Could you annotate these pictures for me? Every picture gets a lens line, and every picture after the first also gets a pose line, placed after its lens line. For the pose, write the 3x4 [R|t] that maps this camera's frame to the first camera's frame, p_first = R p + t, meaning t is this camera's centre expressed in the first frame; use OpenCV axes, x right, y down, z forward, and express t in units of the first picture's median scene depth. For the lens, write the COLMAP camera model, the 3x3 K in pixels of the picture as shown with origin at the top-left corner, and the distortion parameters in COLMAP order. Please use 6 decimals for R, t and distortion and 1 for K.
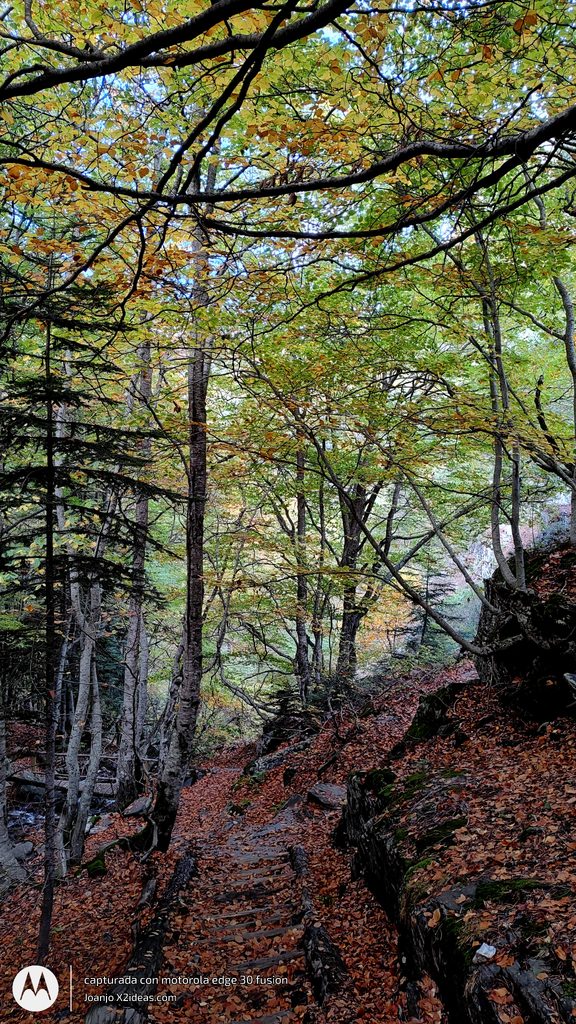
lens RADIAL K [[685.5, 0, 281.3], [0, 685.5, 513.6], [0, 0, 1]] dist [0.070187, -0.078692]
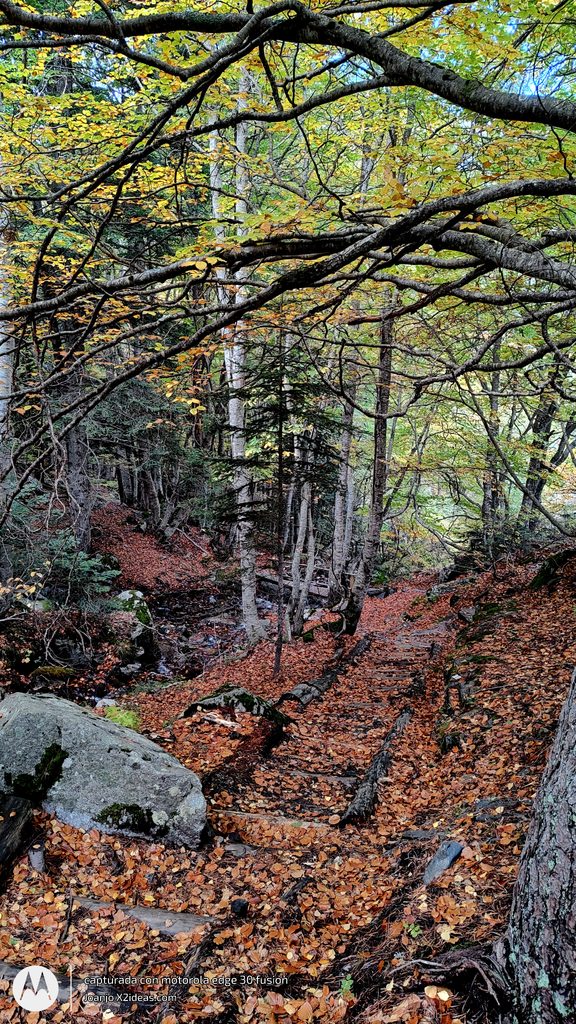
lens RADIAL K [[739.4, 0, 286.4], [0, 739.4, 494.7], [0, 0, 1]] dist [0.035471, -0.053626]
pose [[0.949579, 0.084335, -0.301974, 0.156879], [-0.011062, 0.971556, 0.236550, -0.190403], [0.313334, -0.221283, 0.923502, -0.466235]]
